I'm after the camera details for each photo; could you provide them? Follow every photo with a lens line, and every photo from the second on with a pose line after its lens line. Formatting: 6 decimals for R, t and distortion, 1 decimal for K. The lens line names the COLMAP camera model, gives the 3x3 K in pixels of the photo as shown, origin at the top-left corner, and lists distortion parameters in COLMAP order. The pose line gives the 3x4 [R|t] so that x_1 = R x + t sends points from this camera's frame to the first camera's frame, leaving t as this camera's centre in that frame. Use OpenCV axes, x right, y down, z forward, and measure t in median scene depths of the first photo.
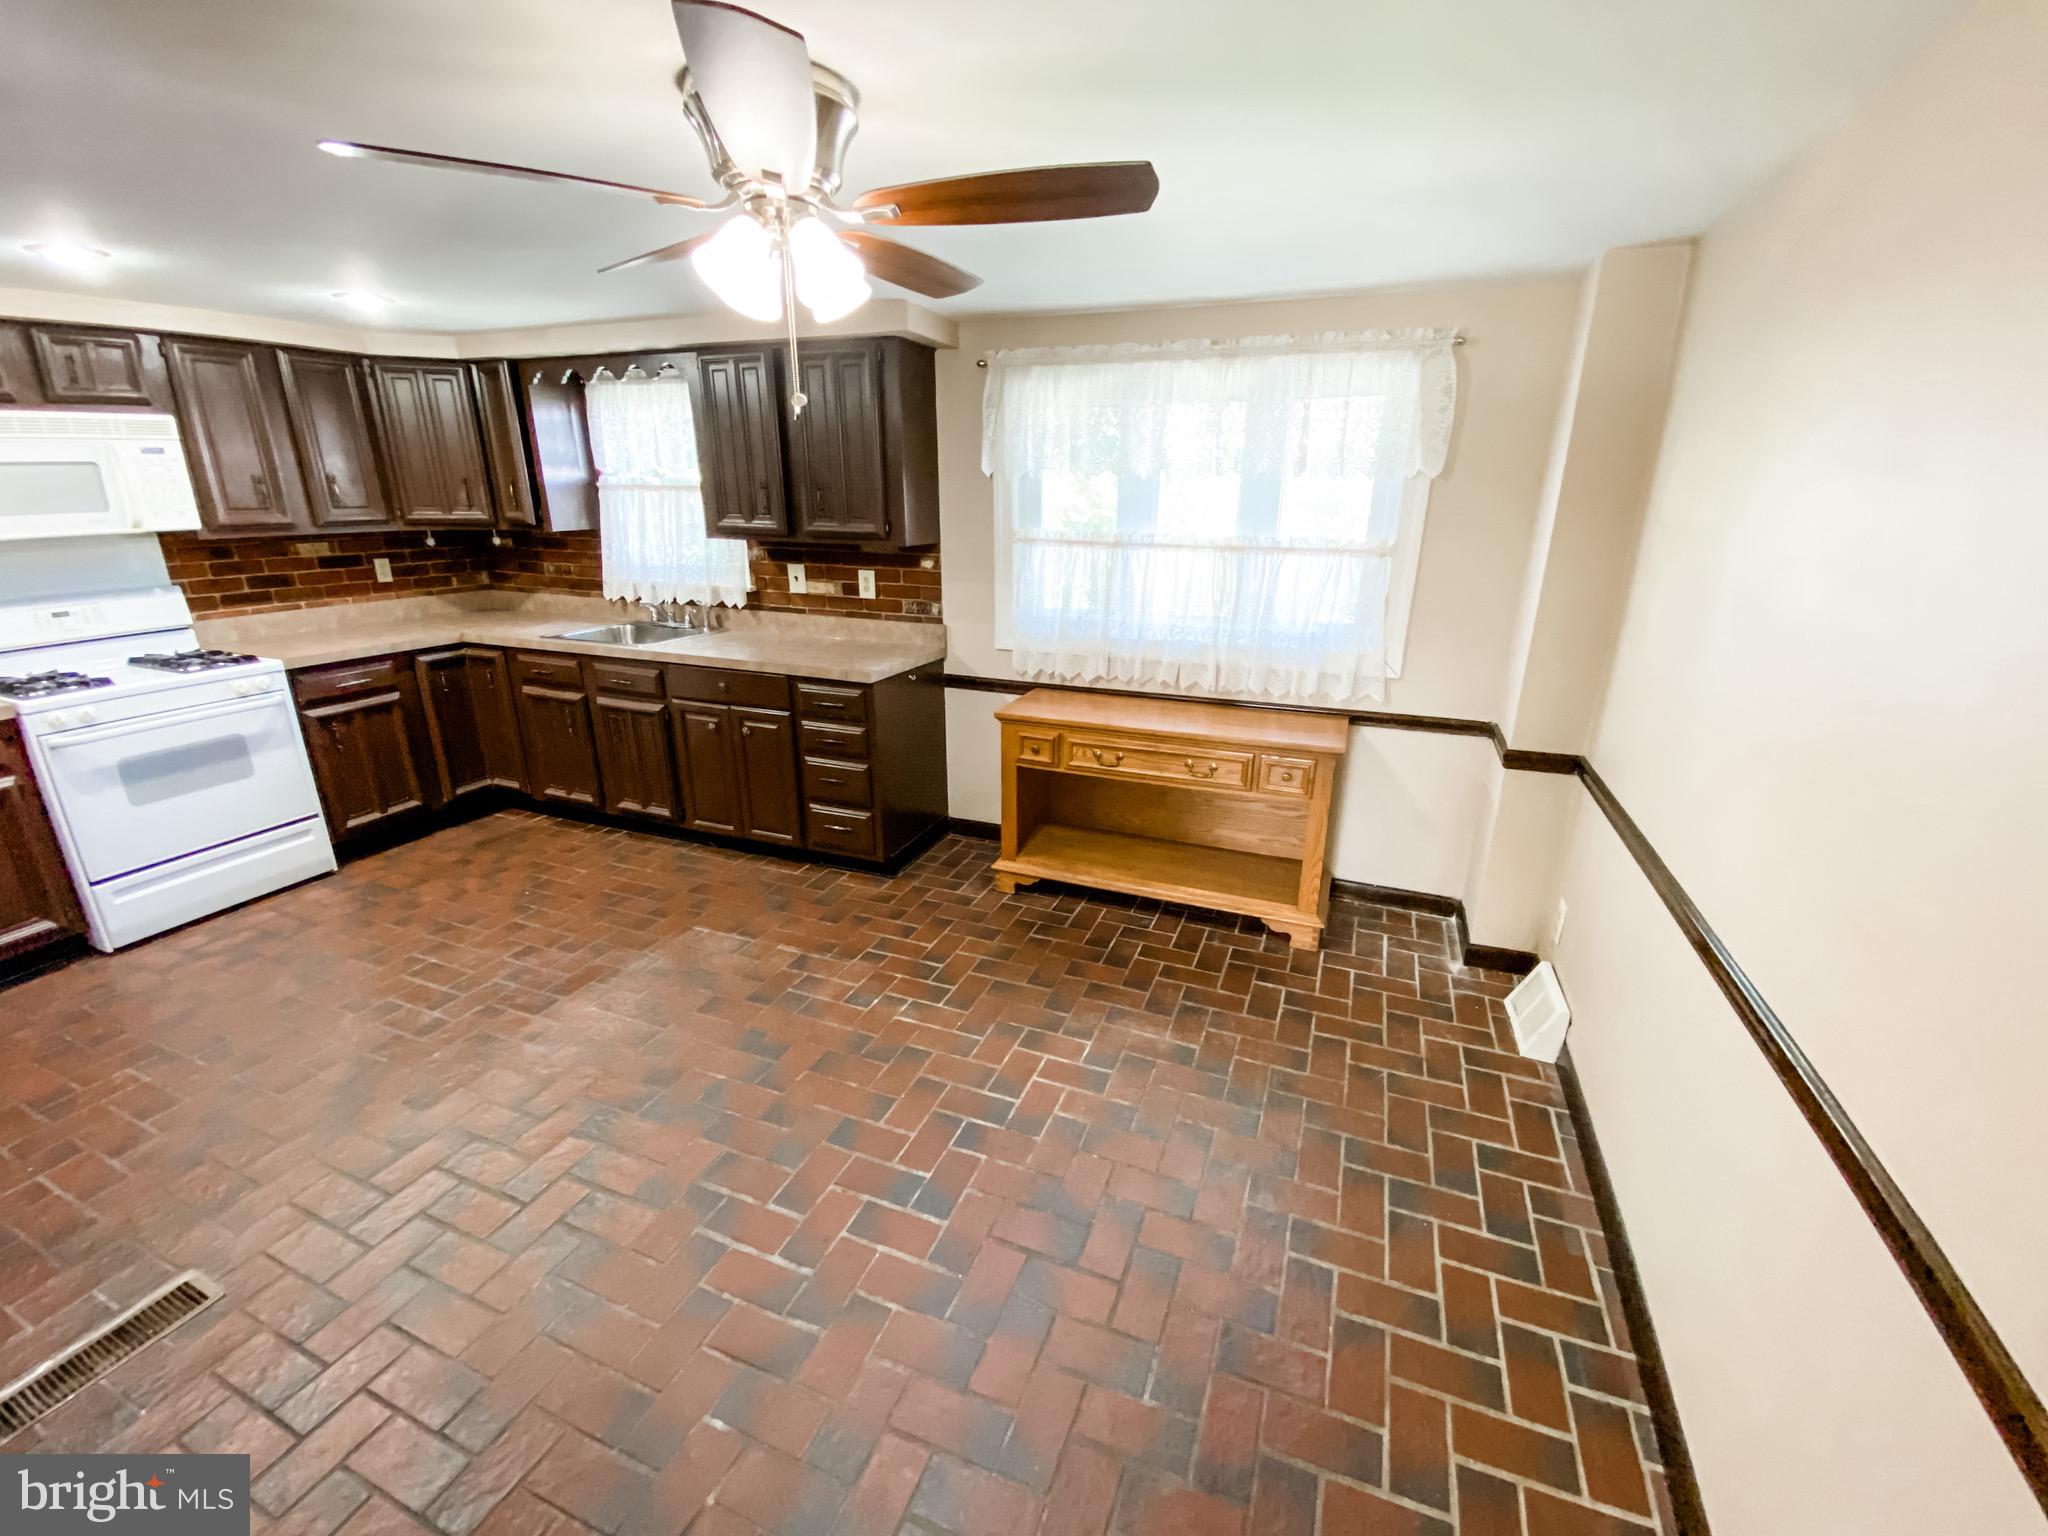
lens RADIAL K [[849.0, 0, 1029.5], [0, 849.0, 769.5], [0, 0, 1]] dist [0.024500, -0.021697]
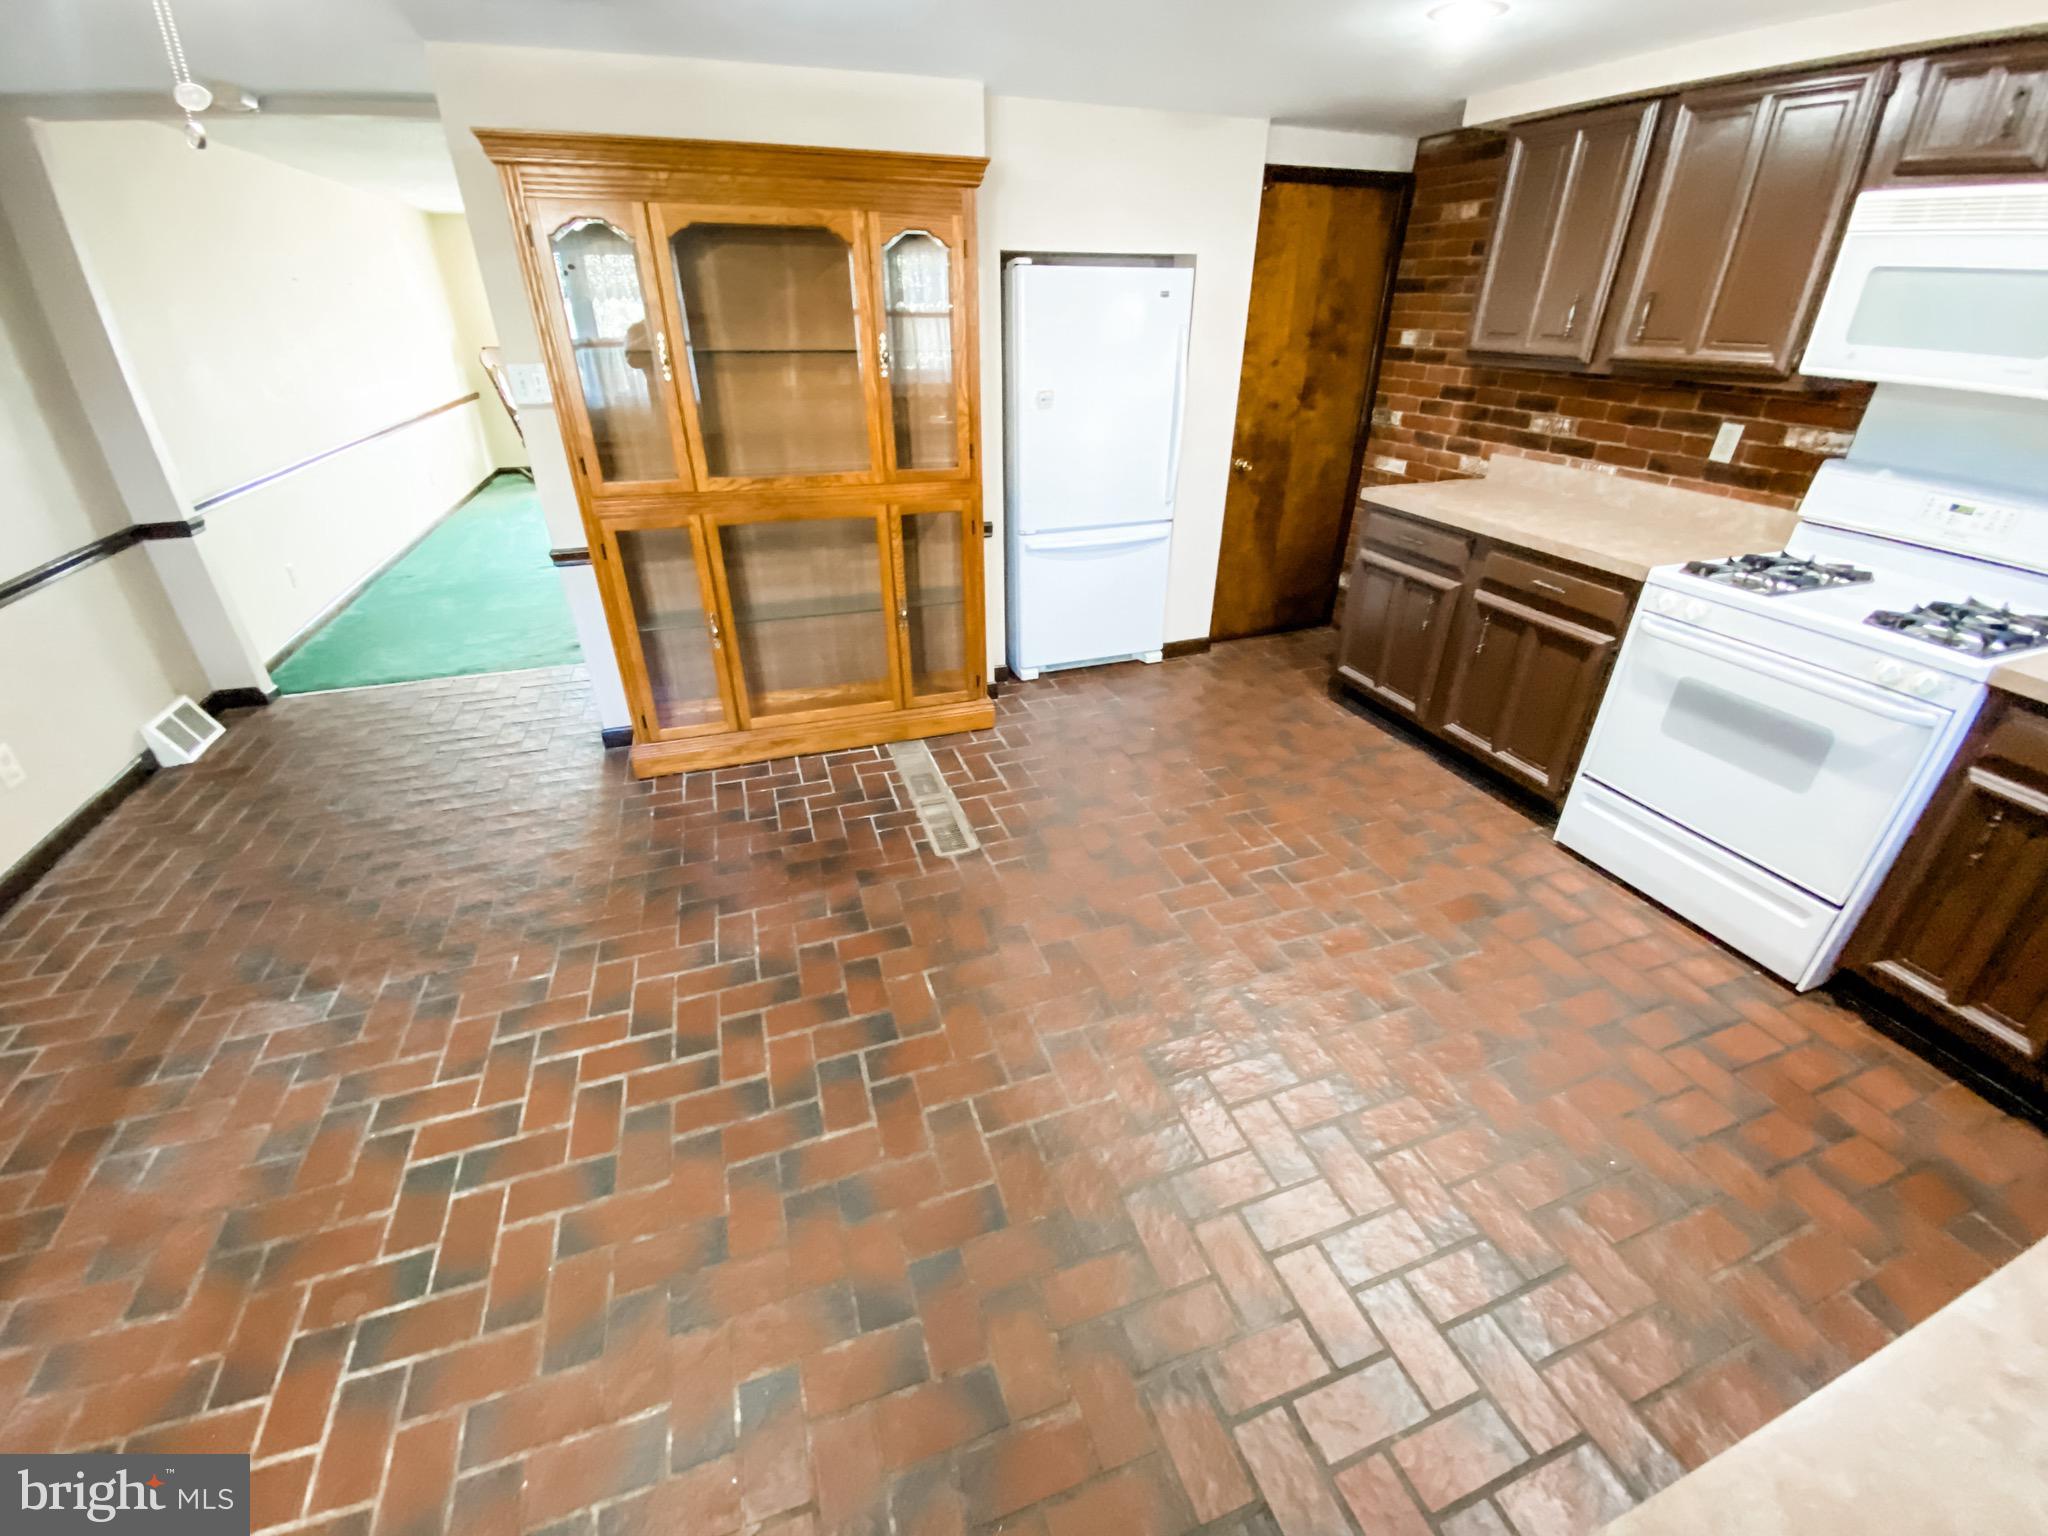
lens RADIAL K [[830.8, 0, 1034.2], [0, 830.8, 775.0], [0, 0, 1]] dist [0.039389, -0.034491]
pose [[-0.745847, 0.310930, -0.589096, -0.102105], [-0.218180, 0.721557, 0.657079, -0.253270], [0.629372, 0.618610, -0.470333, 0.811367]]
